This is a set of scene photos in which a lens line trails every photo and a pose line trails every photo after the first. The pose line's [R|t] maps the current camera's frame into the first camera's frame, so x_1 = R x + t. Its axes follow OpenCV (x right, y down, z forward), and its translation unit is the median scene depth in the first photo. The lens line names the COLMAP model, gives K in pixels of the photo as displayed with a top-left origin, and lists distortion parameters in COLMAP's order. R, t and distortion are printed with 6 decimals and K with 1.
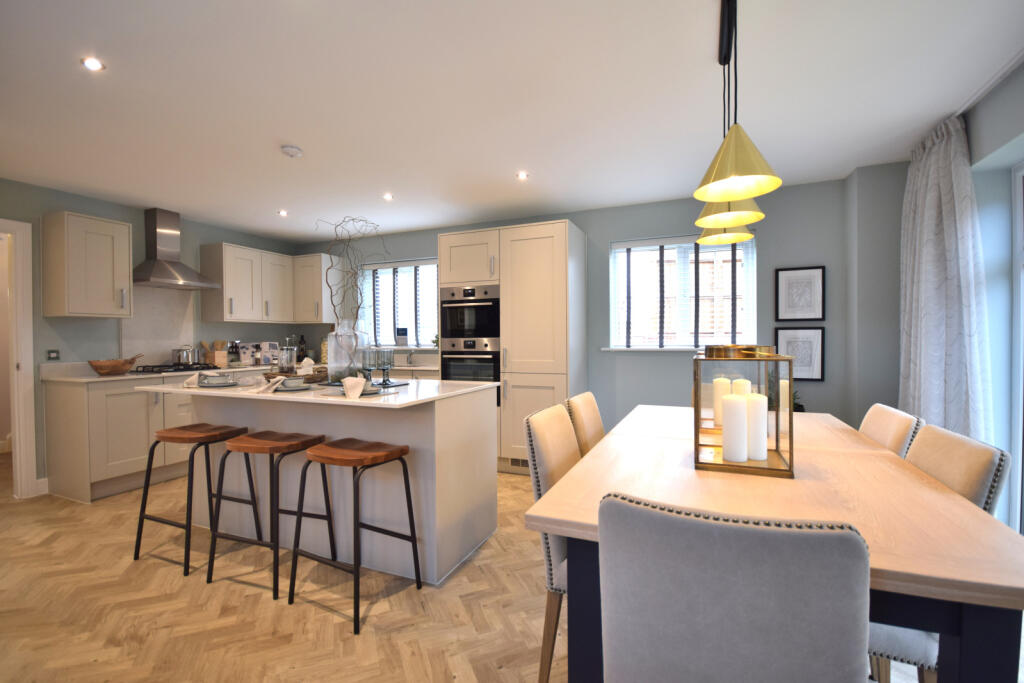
lens RADIAL K [[447.9, 0, 512.0], [0, 447.9, 341.5], [0, 0, 1]] dist [-0.000665, -0.012436]
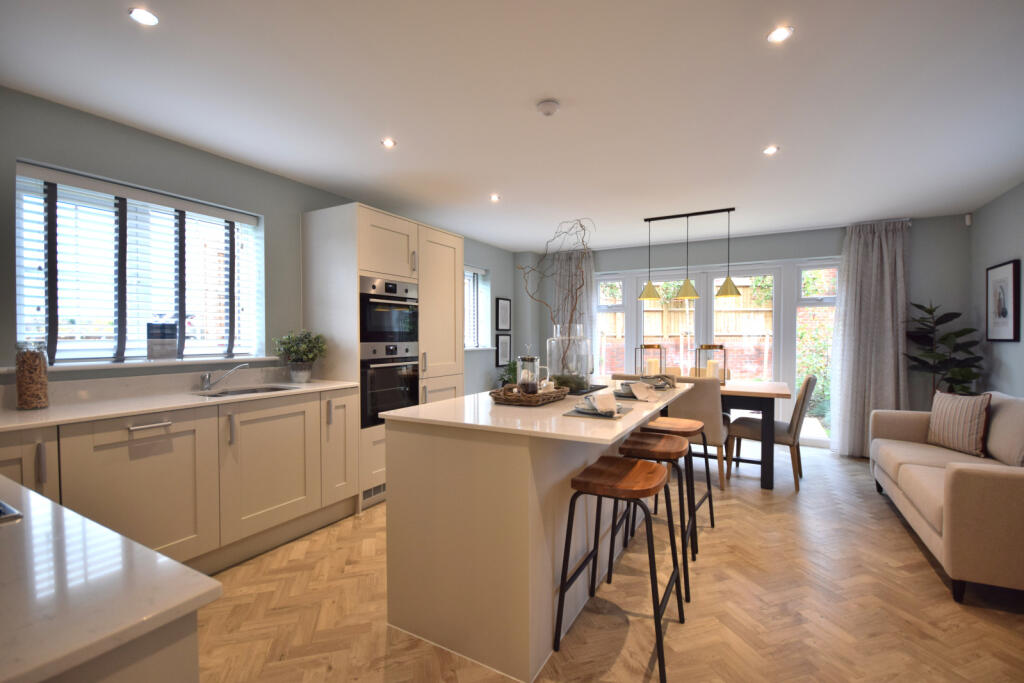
lens RADIAL K [[447.9, 0, 512.0], [0, 447.9, 341.5], [0, 0, 1]] dist [-0.000665, -0.012436]
pose [[0.115778, -0.007152, 0.993249, -1.013185], [0.004656, 0.999967, 0.006657, -0.015577], [-0.993264, 0.003853, 0.115808, 0.763347]]
